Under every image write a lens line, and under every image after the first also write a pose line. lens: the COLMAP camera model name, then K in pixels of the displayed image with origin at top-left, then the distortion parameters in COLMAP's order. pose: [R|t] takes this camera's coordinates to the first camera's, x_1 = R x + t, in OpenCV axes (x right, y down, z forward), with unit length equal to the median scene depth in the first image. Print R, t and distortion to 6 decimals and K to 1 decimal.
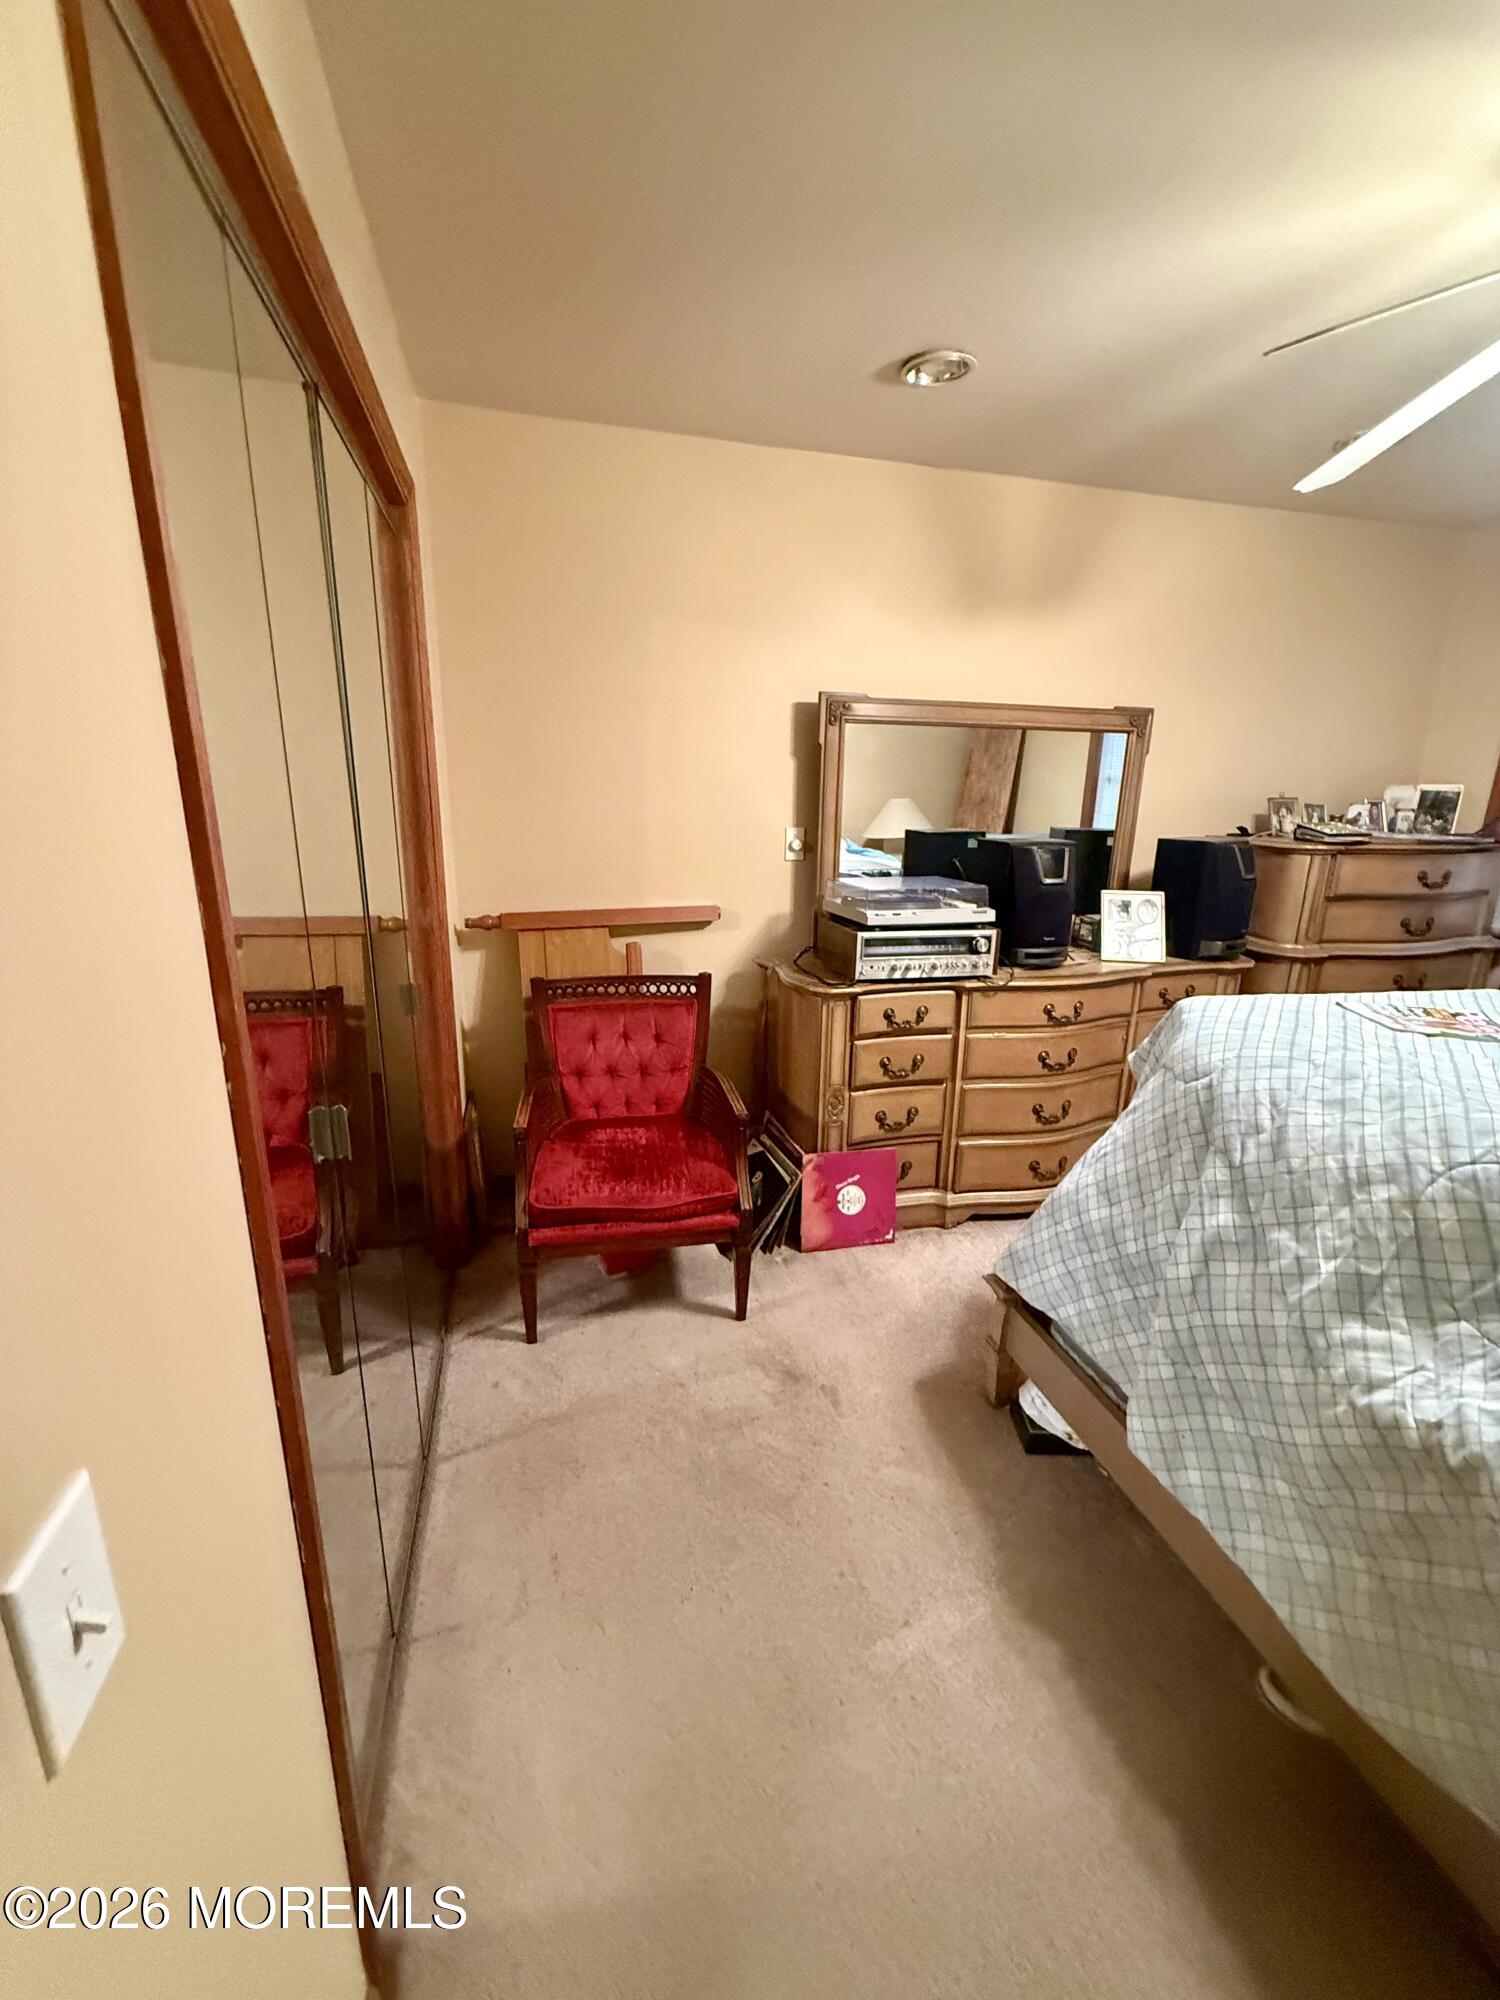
lens RADIAL K [[793.6, 0, 746.6], [0, 793.6, 995.2], [0, 0, 1]] dist [-0.000361, 0.000070]
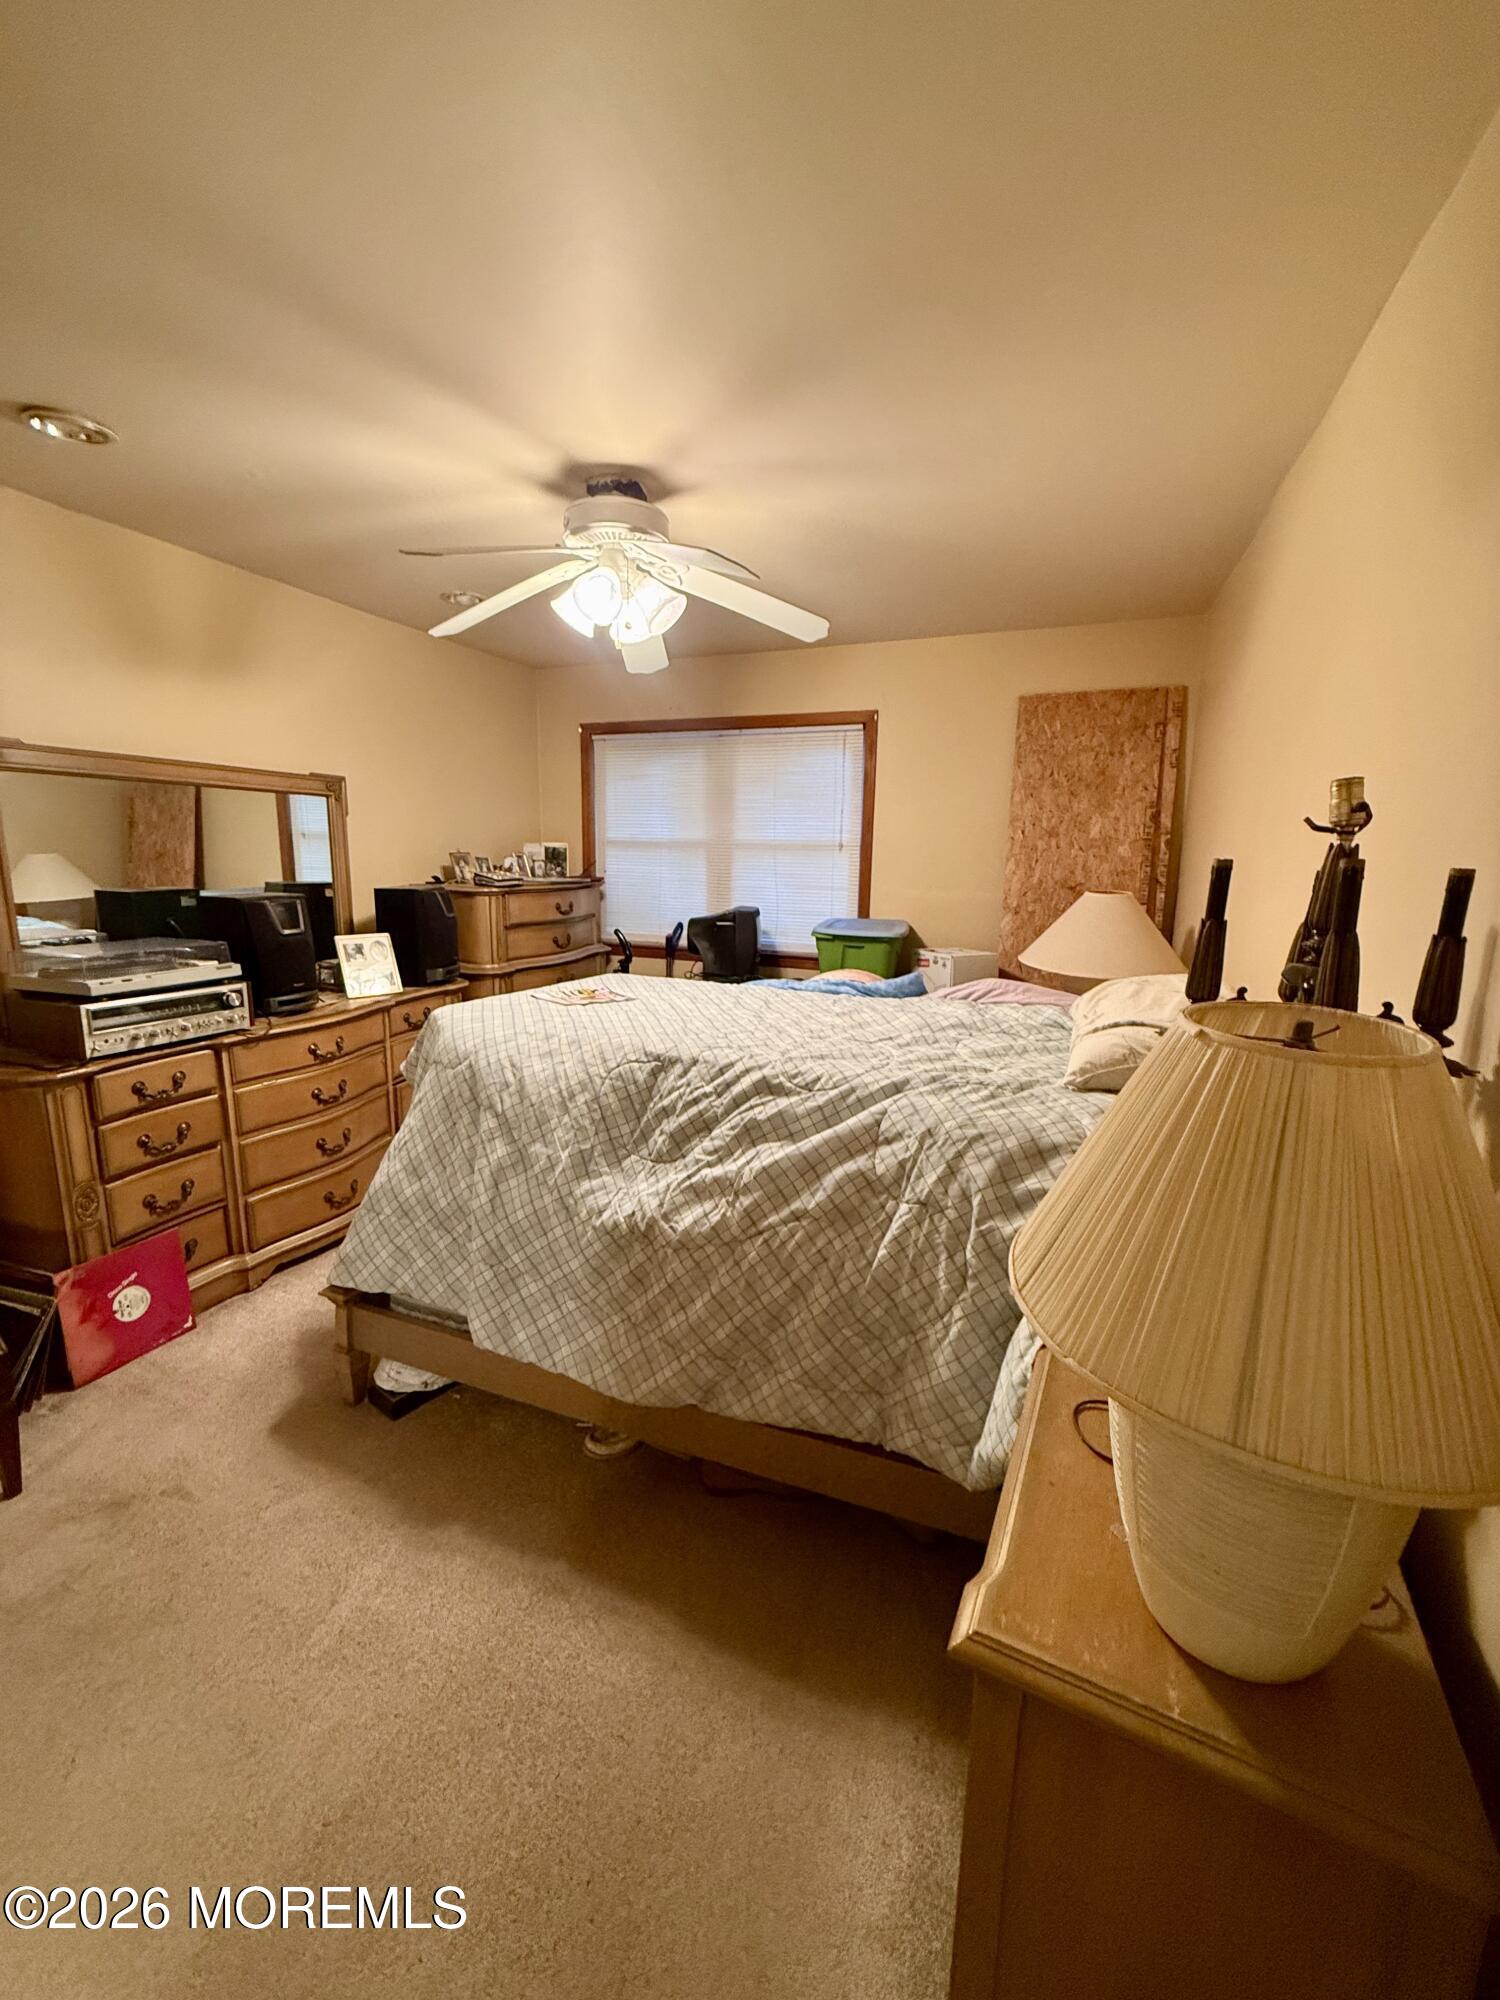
lens RADIAL K [[793.6, 0, 746.6], [0, 793.6, 995.2], [0, 0, 1]] dist [-0.000361, 0.000070]
pose [[0.591489, -0.147808, 0.792649, -0.116380], [0.195709, 0.979975, 0.036698, 0.022420], [-0.782201, 0.133422, 0.608572, -0.127919]]
